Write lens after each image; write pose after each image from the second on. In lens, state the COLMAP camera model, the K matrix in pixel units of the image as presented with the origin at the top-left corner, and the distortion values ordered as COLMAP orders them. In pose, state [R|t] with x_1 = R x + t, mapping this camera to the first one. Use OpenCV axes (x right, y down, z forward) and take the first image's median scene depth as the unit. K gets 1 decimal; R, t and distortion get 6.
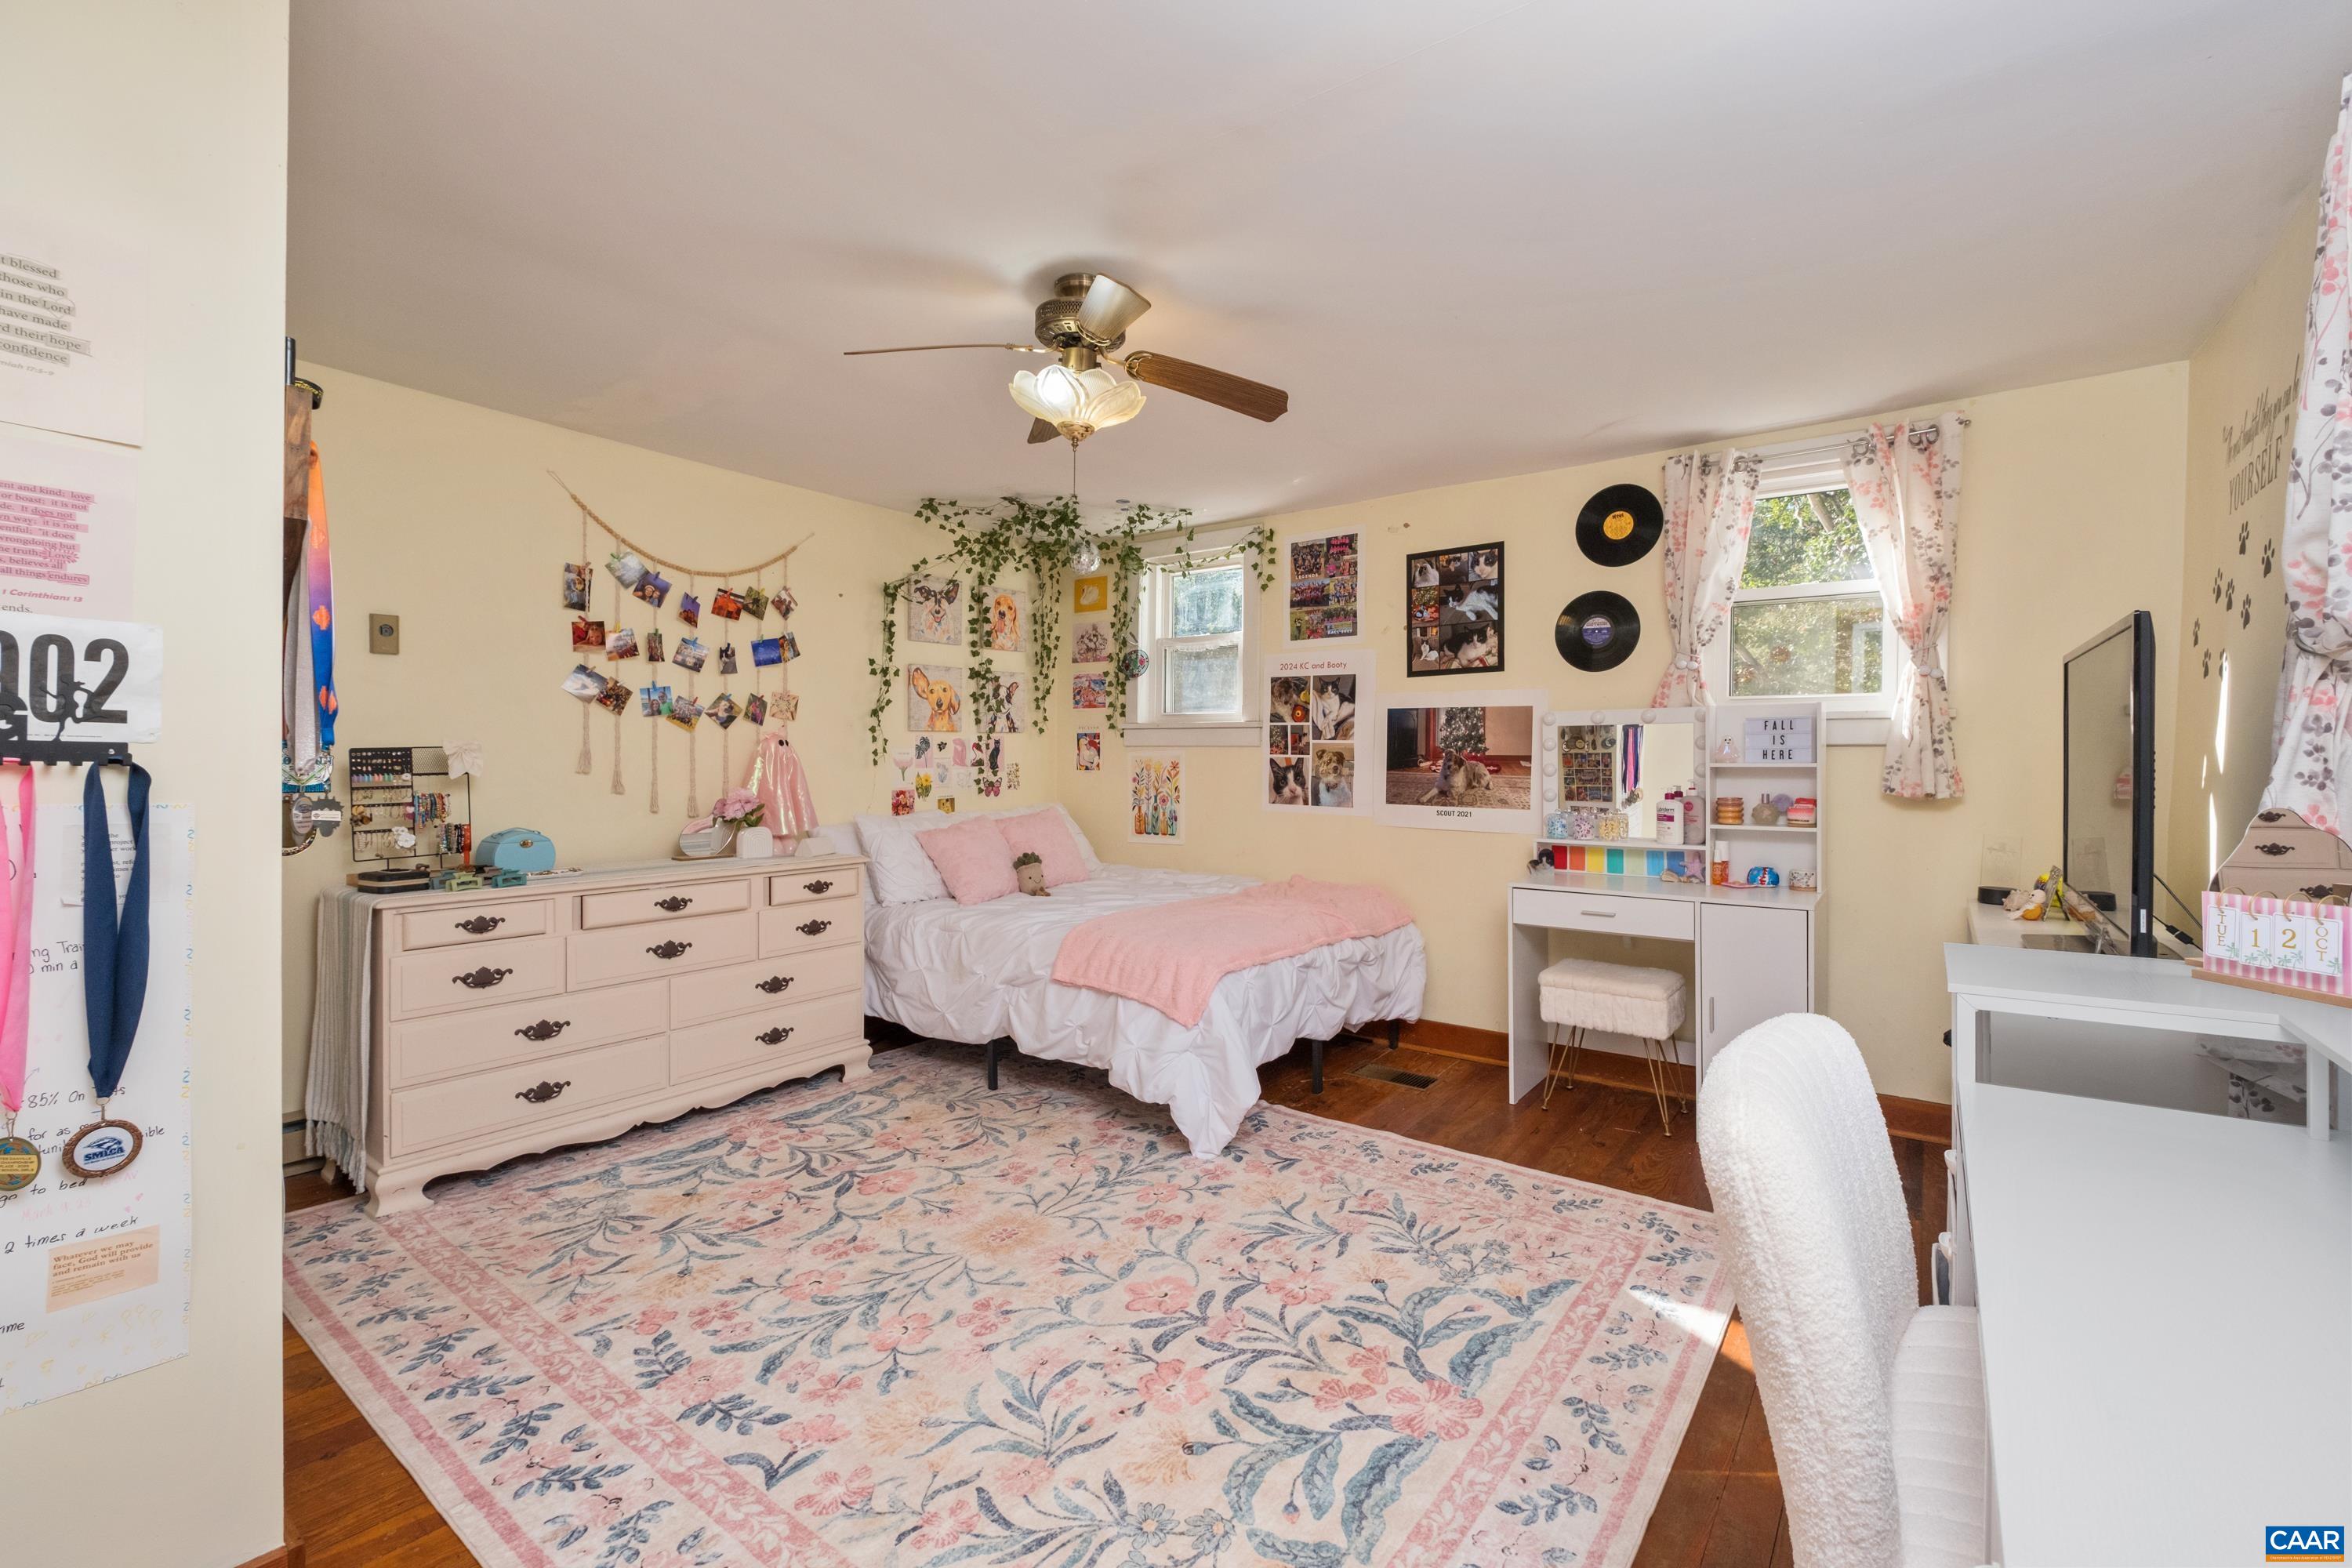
lens RADIAL K [[1023.9, 0, 1178.2], [0, 1023.9, 765.7], [0, 0, 1]] dist [0.002085, -0.000033]
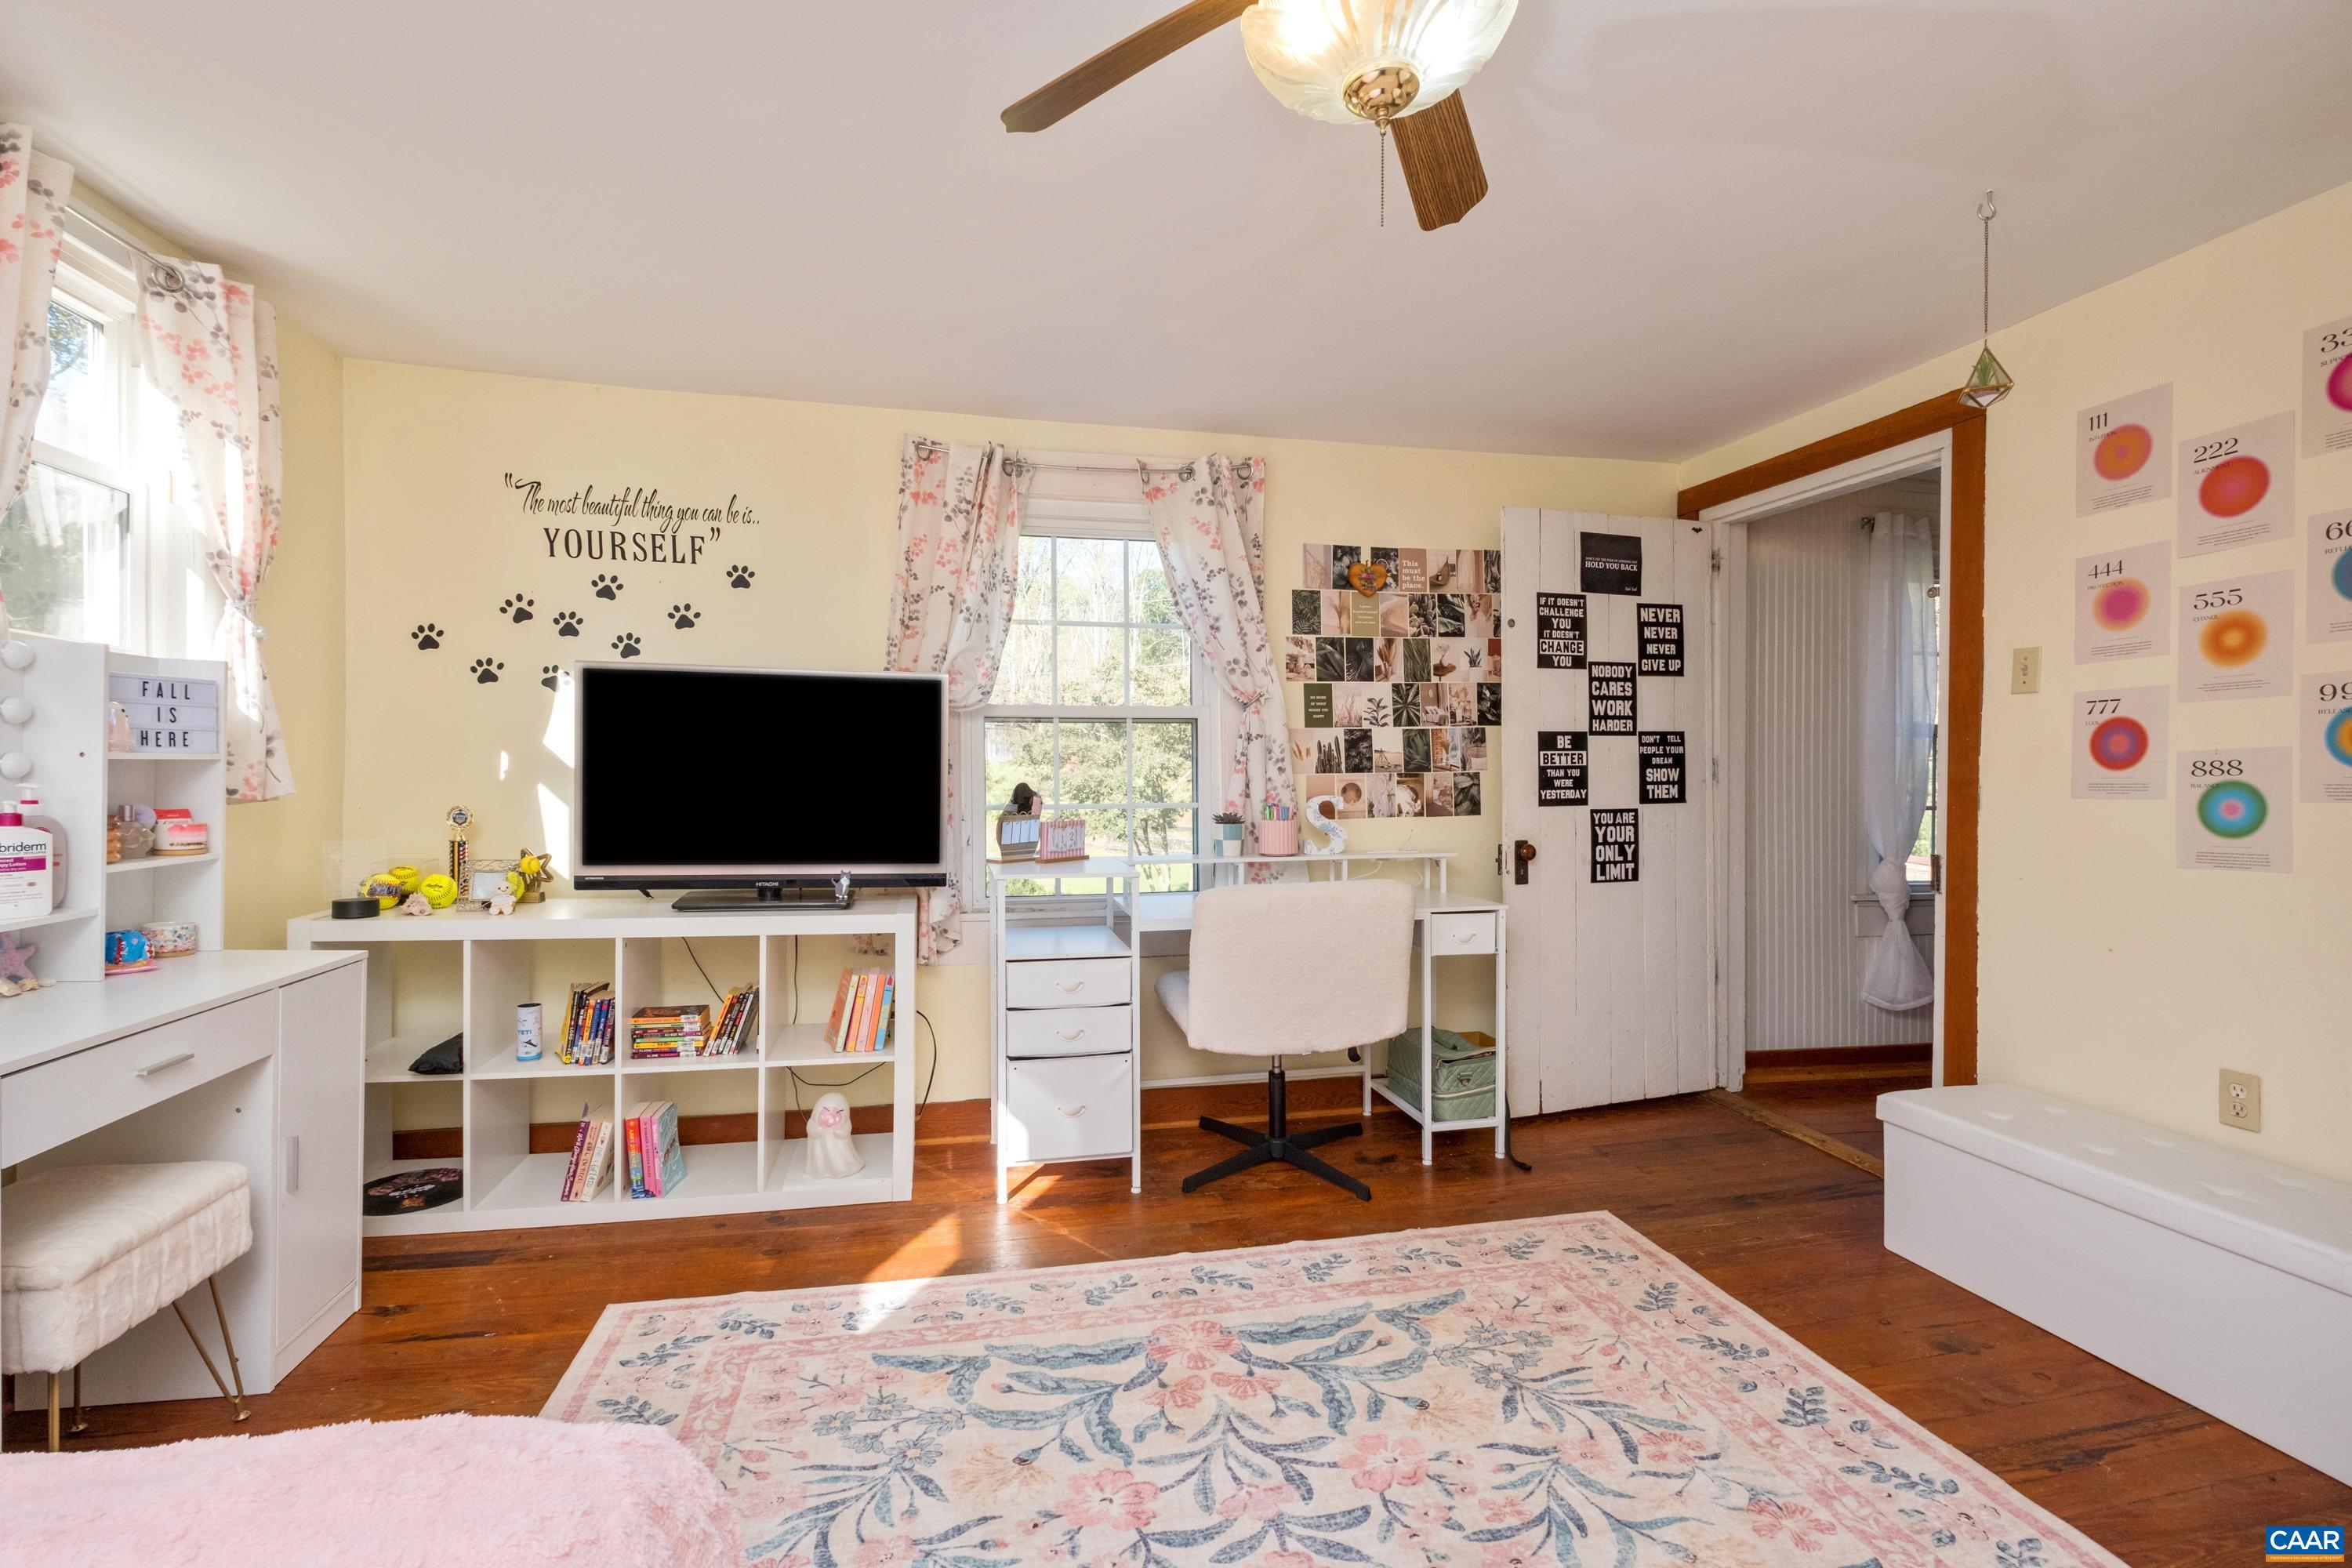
lens RADIAL K [[1023.9, 0, 1186.3], [0, 1023.9, 775.7], [0, 0, 1]] dist [0.002085, -0.000033]
pose [[-0.756168, -0.010308, 0.654296, -0.432536], [-0.004391, 0.999933, 0.010679, 0.002826], [-0.654362, 0.005202, -0.756163, 1.721106]]
